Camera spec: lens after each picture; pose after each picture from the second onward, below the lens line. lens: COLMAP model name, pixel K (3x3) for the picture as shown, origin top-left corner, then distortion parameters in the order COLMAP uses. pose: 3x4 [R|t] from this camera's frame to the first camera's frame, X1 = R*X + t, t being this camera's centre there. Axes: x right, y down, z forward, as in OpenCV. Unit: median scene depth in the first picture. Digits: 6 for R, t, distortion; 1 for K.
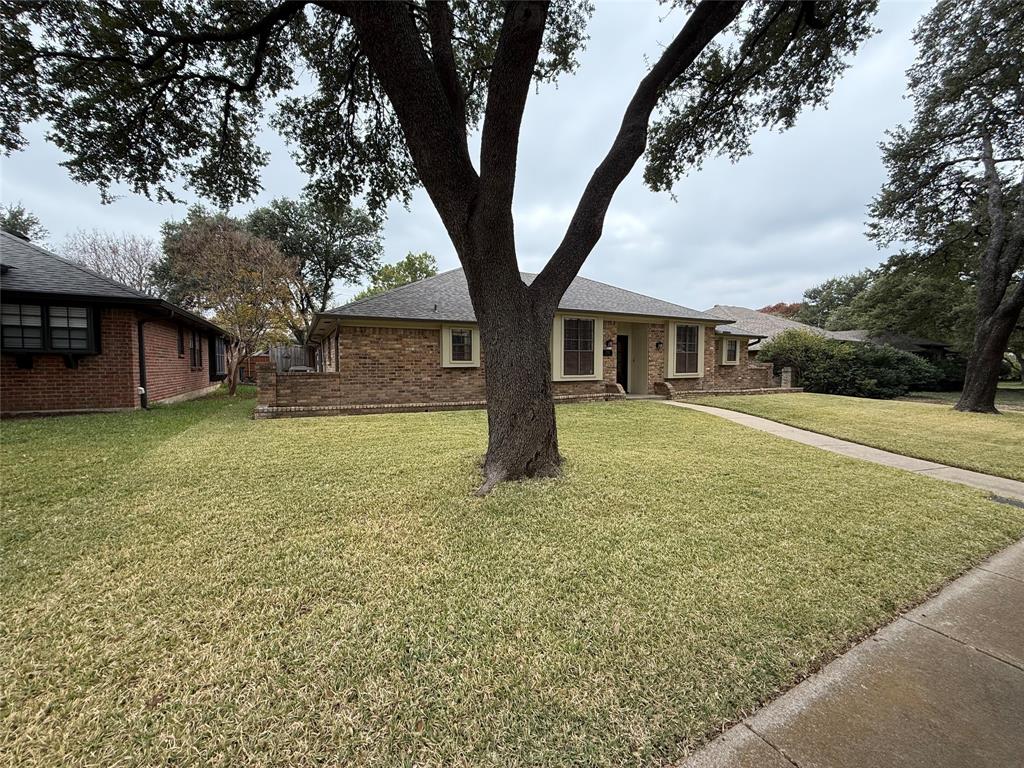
lens RADIAL K [[407.1, 0, 510.4], [0, 407.1, 387.6], [0, 0, 1]] dist [0.002484, -0.001216]
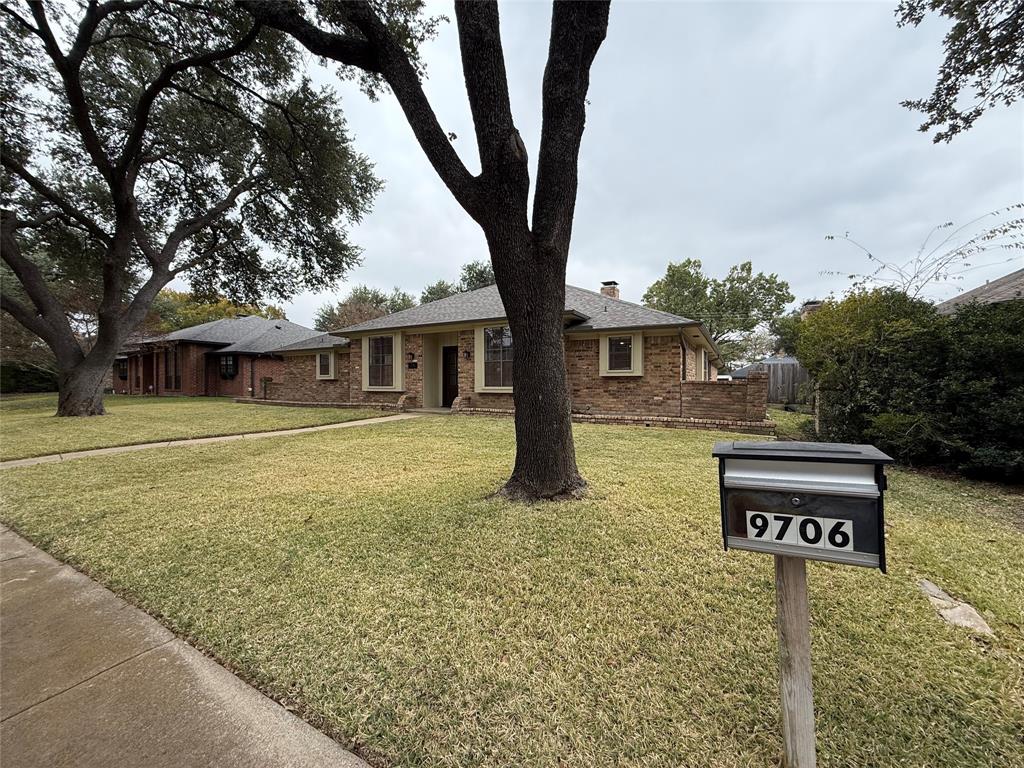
lens RADIAL K [[407.1, 0, 516.4], [0, 407.1, 379.3], [0, 0, 1]] dist [0.002484, -0.001216]
pose [[0.550417, 0.004345, -0.834878, 1.430840], [-0.035182, 0.999219, -0.017995, -0.046873], [0.834148, 0.039277, 0.550140, 0.745489]]
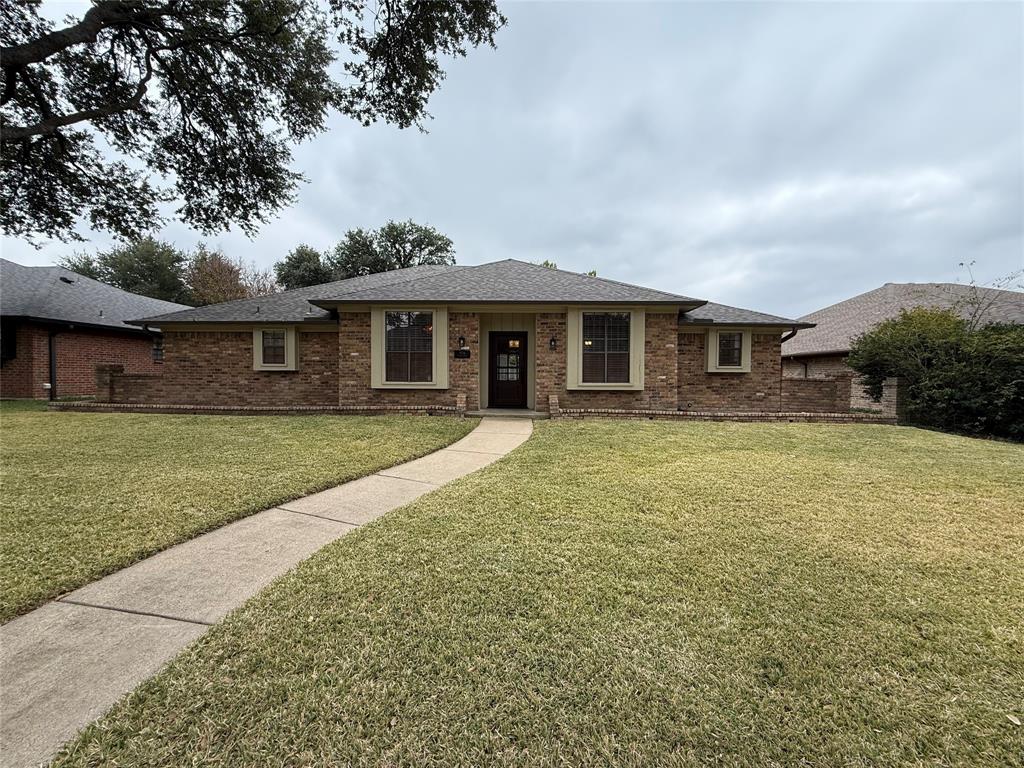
lens RADIAL K [[407.1, 0, 519.6], [0, 407.1, 382.9], [0, 0, 1]] dist [0.002484, -0.001216]
pose [[0.881197, 0.022780, -0.472199, 0.803956], [-0.033812, 0.999317, -0.014889, -0.025889], [0.471538, 0.029086, 0.881366, 0.422371]]
